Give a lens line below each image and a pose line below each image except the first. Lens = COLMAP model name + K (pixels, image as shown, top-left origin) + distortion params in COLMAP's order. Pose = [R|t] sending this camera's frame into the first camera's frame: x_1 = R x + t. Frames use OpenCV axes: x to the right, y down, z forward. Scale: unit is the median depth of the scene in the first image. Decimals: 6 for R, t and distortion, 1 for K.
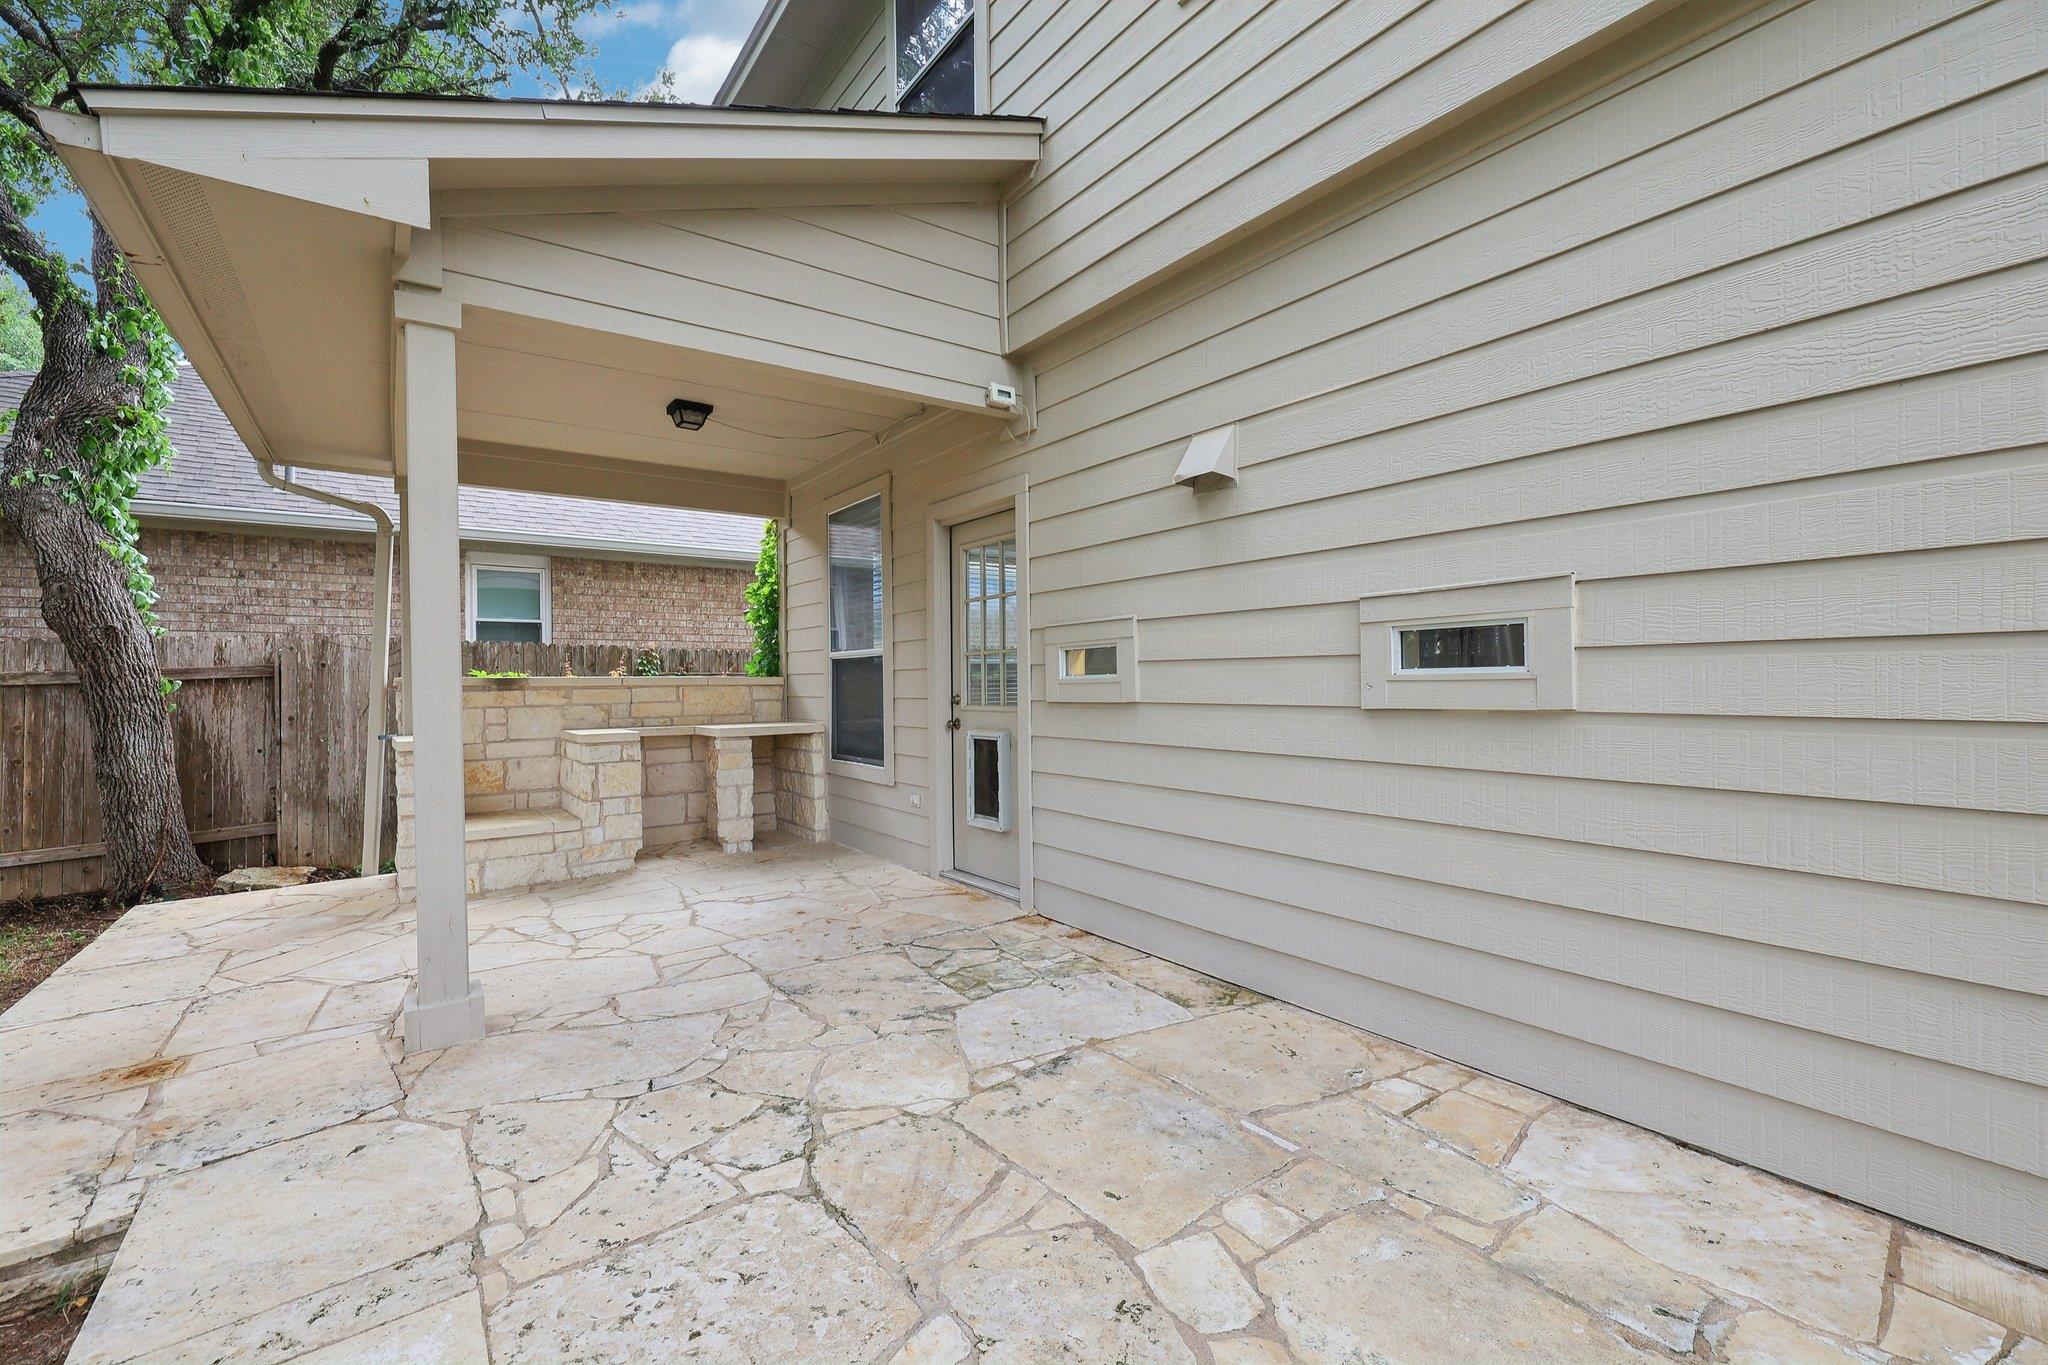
lens RADIAL K [[861.8, 0, 1024.0], [0, 861.8, 682.5], [0, 0, 1]] dist [0.001836, 0.000272]
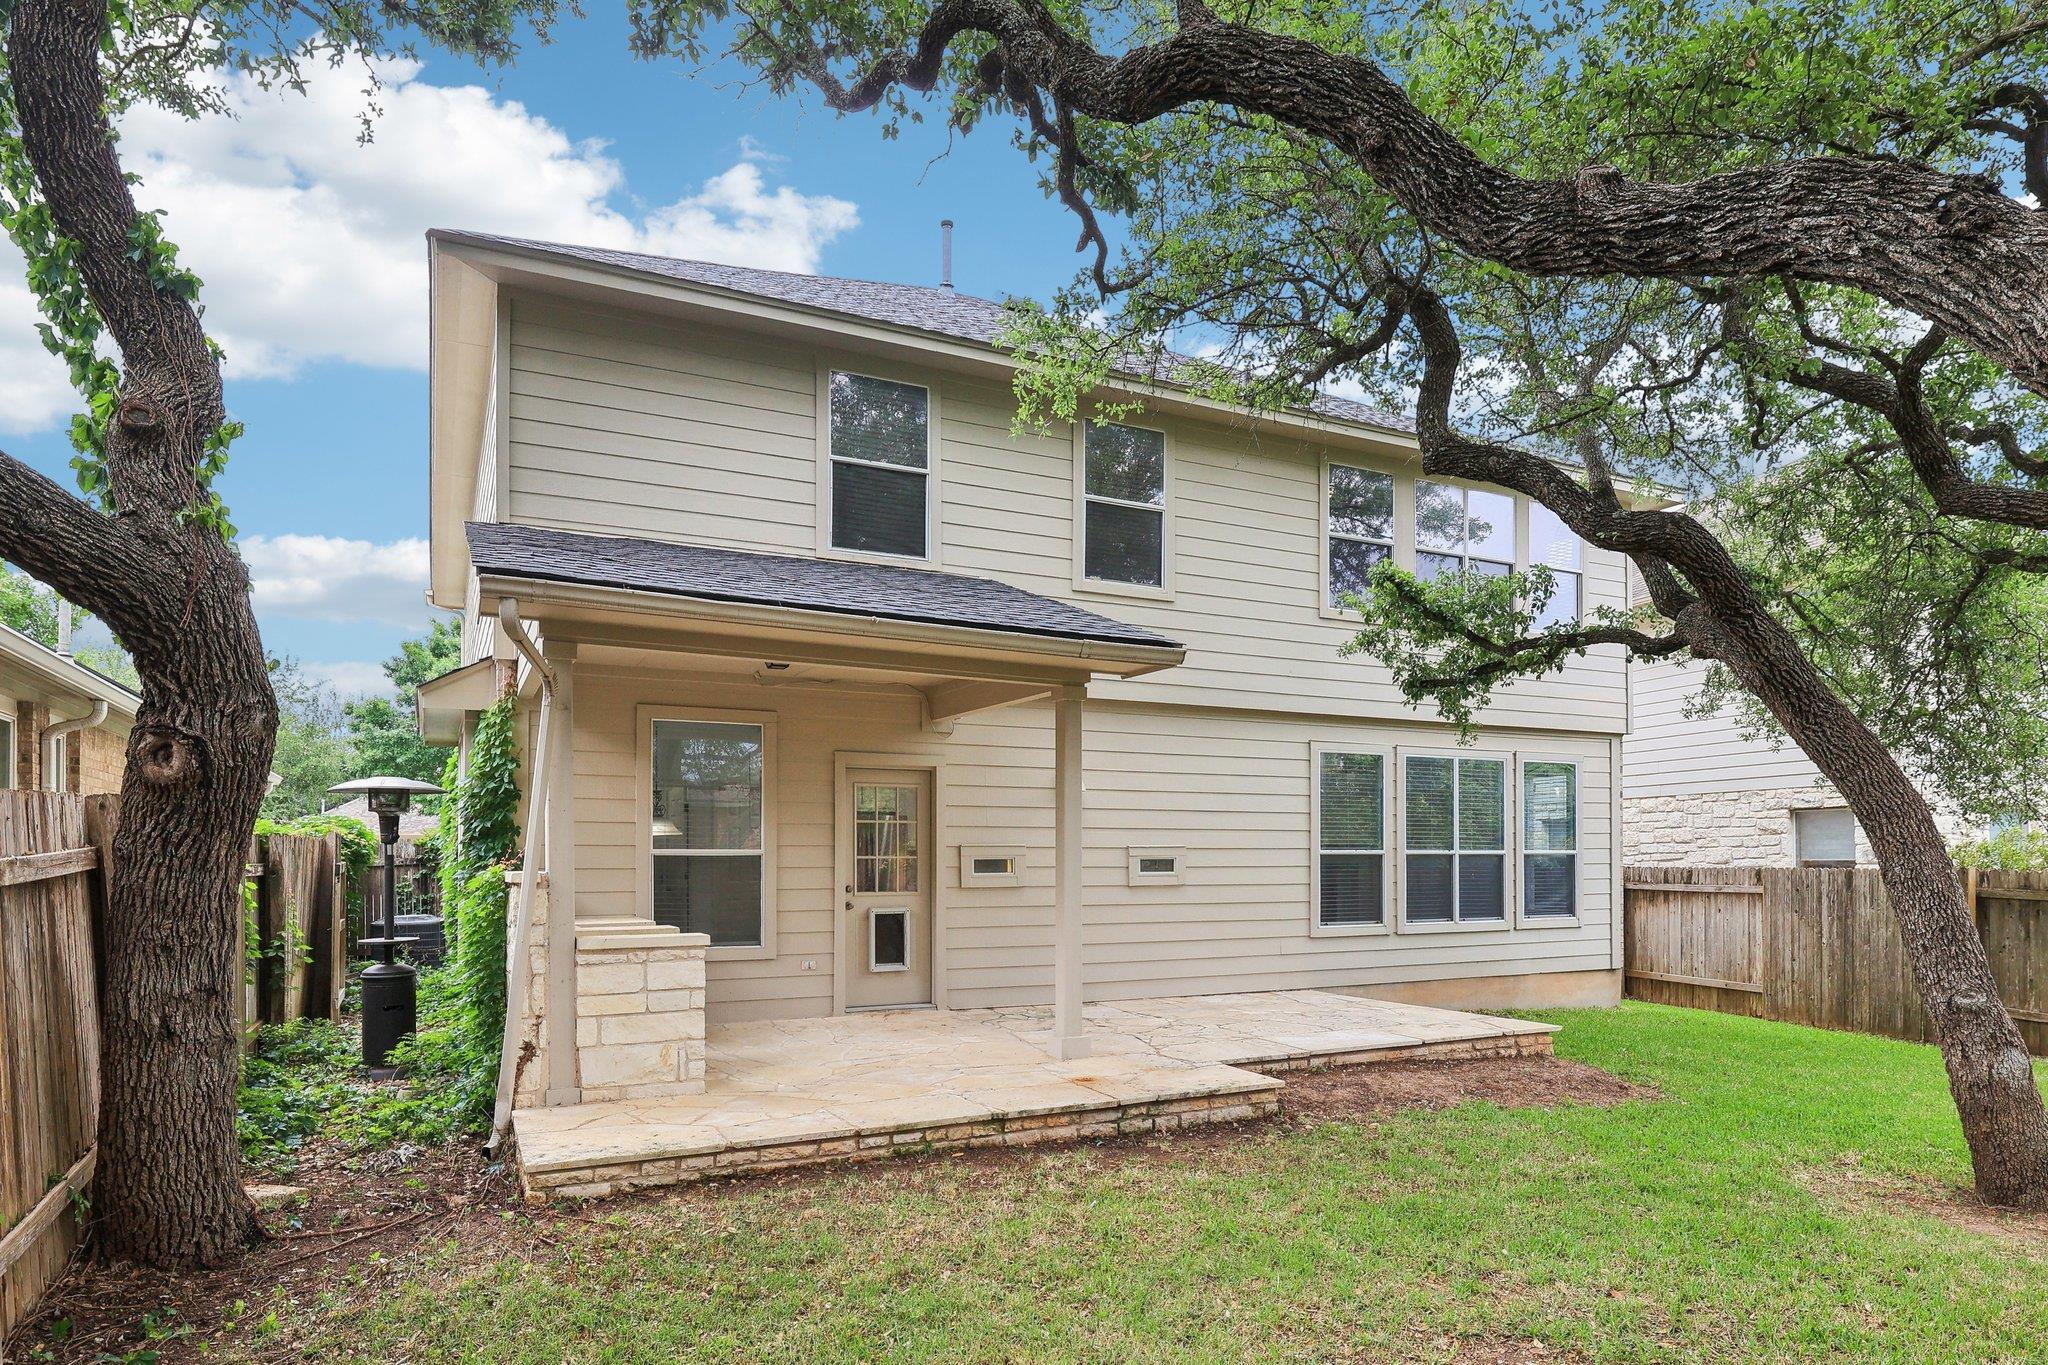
lens RADIAL K [[1198.3, 0, 1022.0], [0, 1198.3, 775.1], [0, 0, 1]] dist [-0.033141, -0.000213]
pose [[0.167372, 0.089834, 0.981792, -1.793854], [0.003090, 0.995787, -0.091641, 0.014105], [-0.985889, 0.018371, 0.166390, 0.341737]]
